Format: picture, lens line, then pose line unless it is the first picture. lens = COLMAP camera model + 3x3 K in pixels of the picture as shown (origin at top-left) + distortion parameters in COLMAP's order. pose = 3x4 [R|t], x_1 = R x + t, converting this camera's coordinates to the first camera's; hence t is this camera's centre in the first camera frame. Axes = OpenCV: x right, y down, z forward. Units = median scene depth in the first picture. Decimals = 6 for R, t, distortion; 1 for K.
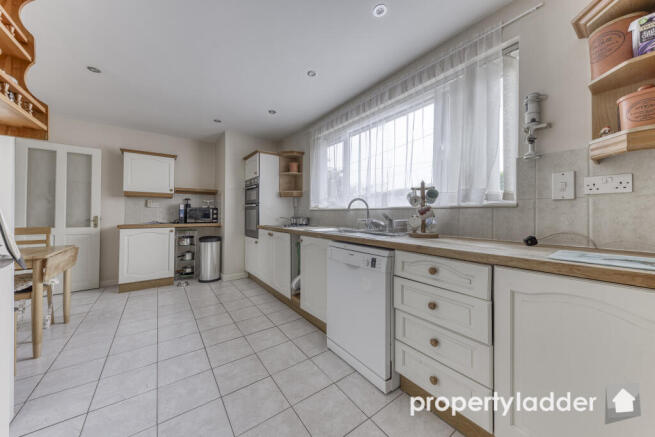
lens RADIAL K [[229.2, 0, 326.5], [0, 229.2, 210.3], [0, 0, 1]] dist [0.000793, -0.000368]
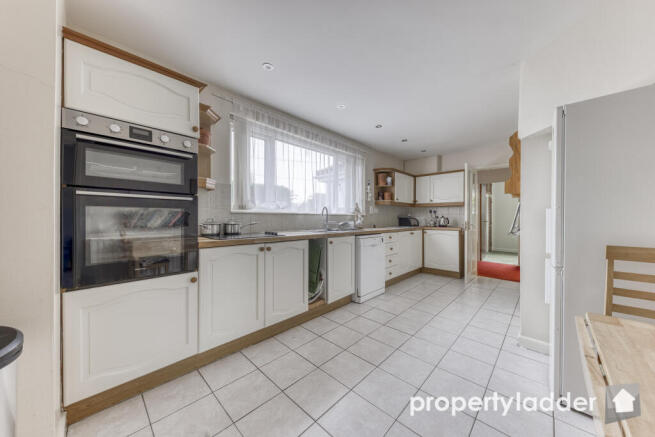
lens RADIAL K [[229.2, 0, 328.9], [0, 229.2, 220.4], [0, 0, 1]] dist [0.000793, -0.000368]
pose [[-0.174072, -0.001931, 0.984731, -0.842146], [-0.007697, 0.999970, 0.000600, 0.019103], [-0.984703, -0.007475, -0.174081, 0.843830]]
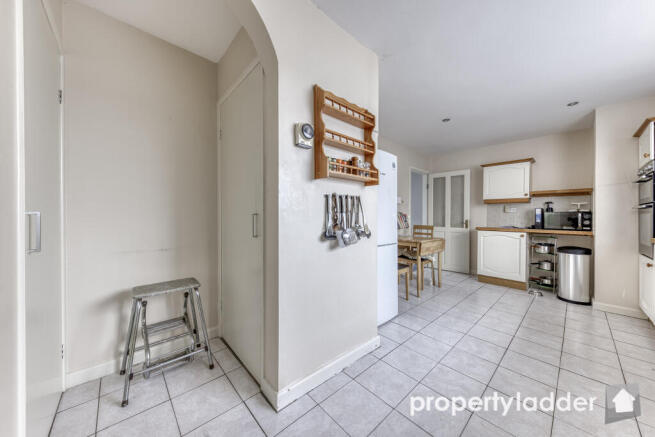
lens RADIAL K [[229.2, 0, 326.7], [0, 229.2, 218.2], [0, 0, 1]] dist [0.000793, -0.000368]
pose [[0.085923, 0.006482, -0.996281, 0.237827], [0.002801, 0.999973, 0.006748, 0.003883], [0.996298, -0.003370, 0.085903, 0.063559]]
